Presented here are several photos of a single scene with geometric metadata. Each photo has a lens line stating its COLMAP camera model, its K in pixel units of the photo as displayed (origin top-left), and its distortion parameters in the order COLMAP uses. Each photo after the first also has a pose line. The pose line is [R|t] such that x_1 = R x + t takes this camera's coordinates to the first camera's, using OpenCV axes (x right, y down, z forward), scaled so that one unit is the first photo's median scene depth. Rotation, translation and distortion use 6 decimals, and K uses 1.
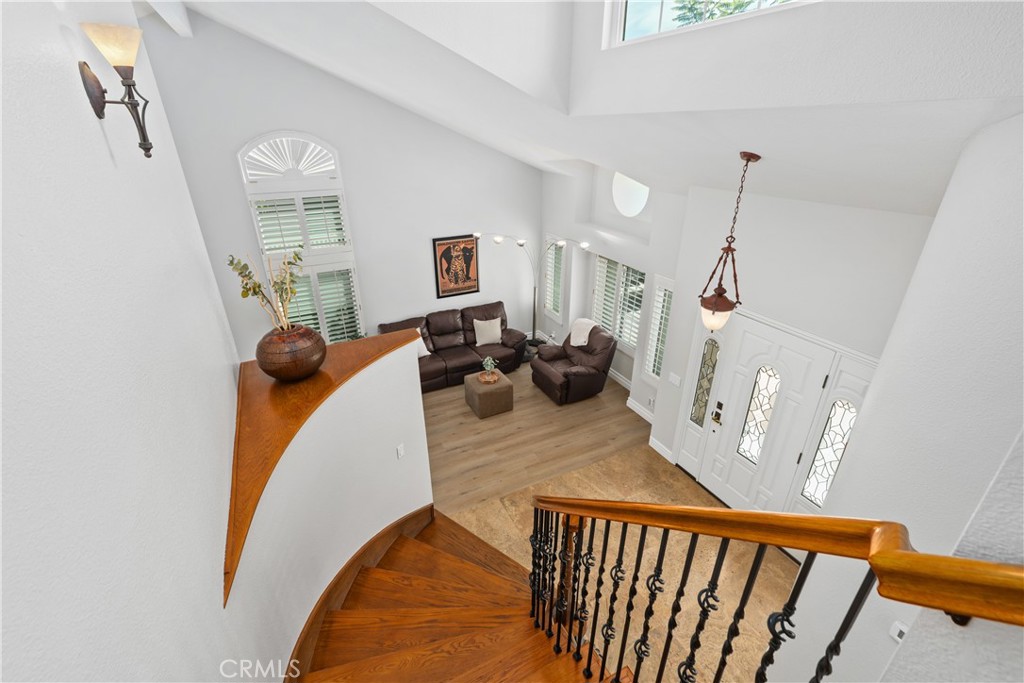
lens RADIAL K [[462.7, 0, 510.1], [0, 462.7, 337.1], [0, 0, 1]] dist [0.004408, 0.000240]
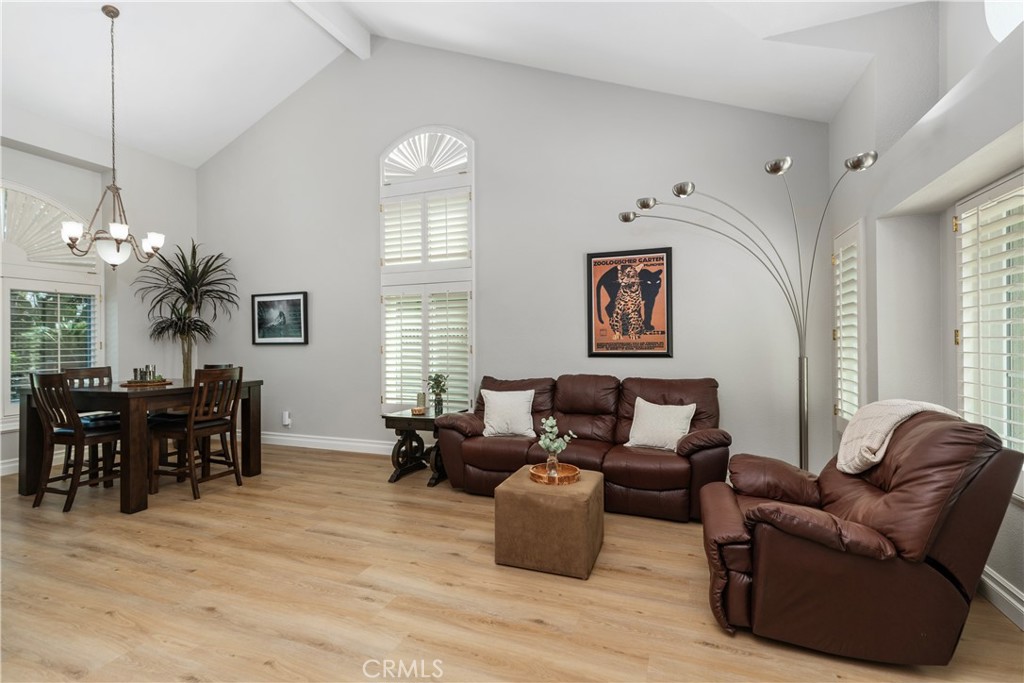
lens RADIAL K [[462.7, 0, 508.6], [0, 462.7, 337.5], [0, 0, 1]] dist [0.004408, 0.000240]
pose [[0.666556, -0.011945, -0.745359, 0.211565], [-0.312574, 0.903249, -0.294003, 0.097751], [0.676757, 0.428950, 0.598333, 0.584629]]
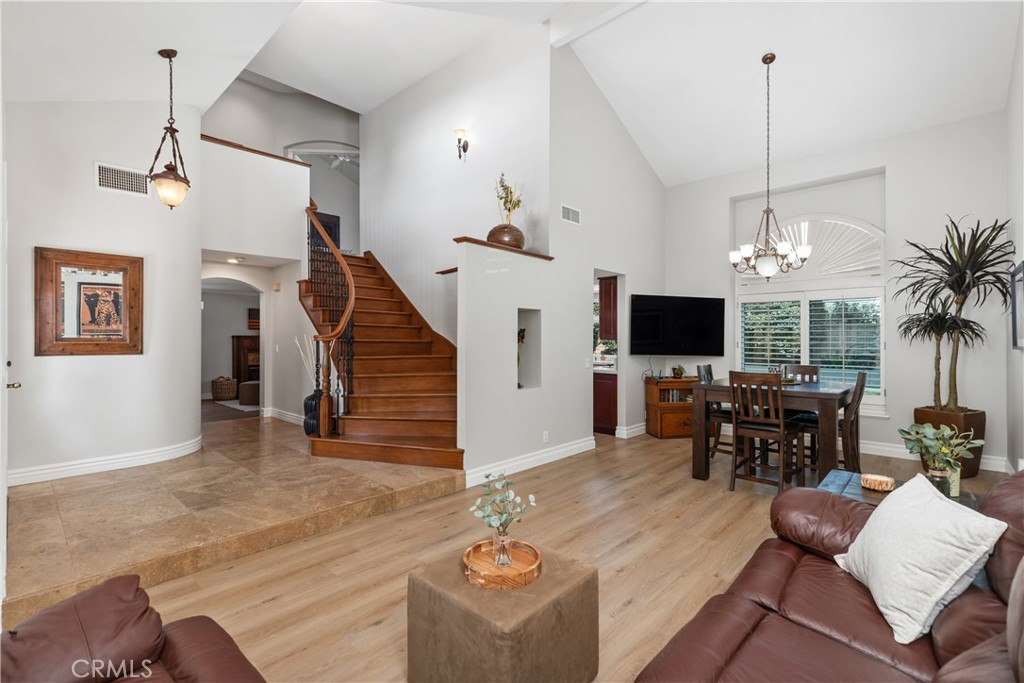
lens RADIAL K [[462.7, 0, 516.1], [0, 462.7, 344.5], [0, 0, 1]] dist [0.004408, 0.000240]
pose [[-0.928738, 0.001066, -0.370736, 0.040472], [-0.163430, 0.896412, 0.411990, -0.124194], [0.332771, 0.443220, -0.832358, 1.029367]]
